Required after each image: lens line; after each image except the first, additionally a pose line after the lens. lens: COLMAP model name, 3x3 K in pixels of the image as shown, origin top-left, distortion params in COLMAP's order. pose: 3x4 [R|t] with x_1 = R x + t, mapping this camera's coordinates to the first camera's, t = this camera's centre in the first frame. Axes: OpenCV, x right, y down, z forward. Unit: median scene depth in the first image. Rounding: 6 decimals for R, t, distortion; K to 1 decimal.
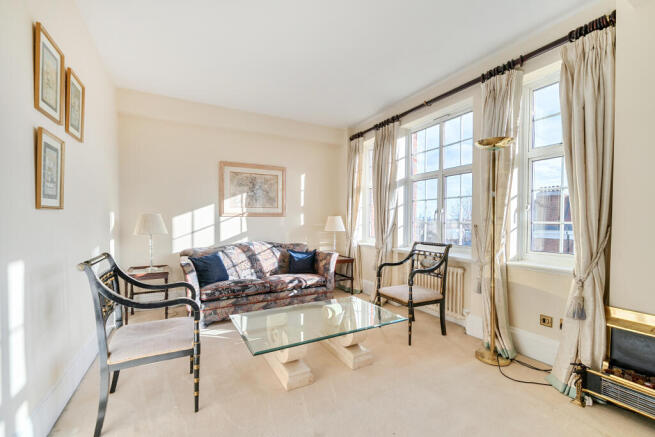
lens RADIAL K [[279.5, 0, 322.8], [0, 279.5, 226.1], [0, 0, 1]] dist [-0.000807, -0.000084]
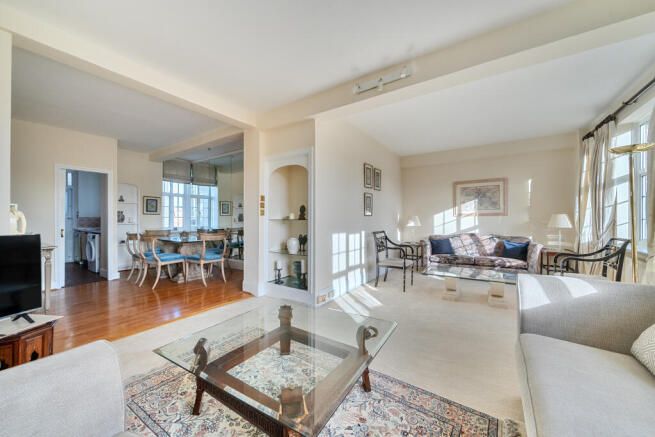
lens RADIAL K [[246.0, 0, 326.2], [0, 246.0, 219.6], [0, 0, 1]] dist [0.000683, -0.000204]
pose [[0.481921, -0.005036, -0.876200, 0.568576], [-0.011439, 0.999862, -0.012039, 0.010741], [0.876140, 0.015825, 0.481796, -0.356893]]
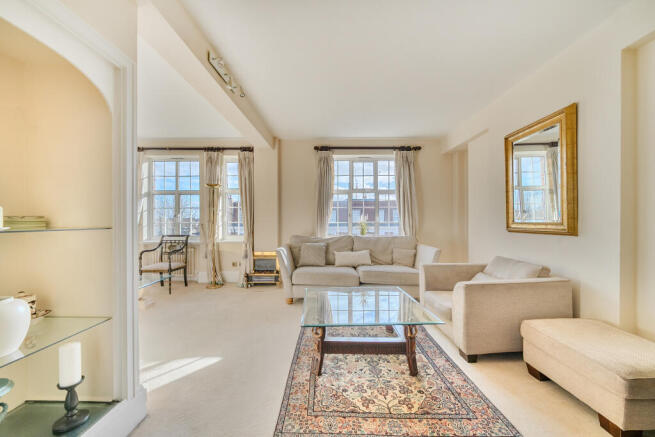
lens RADIAL K [[252.7, 0, 329.8], [0, 252.7, 220.7], [0, 0, 1]] dist [-0.000239, -0.000018]
pose [[0.465345, -0.007505, 0.885098, -0.439440], [0.021455, 0.999766, -0.002803, -0.001449], [-0.884869, 0.020294, 0.465397, -0.438993]]
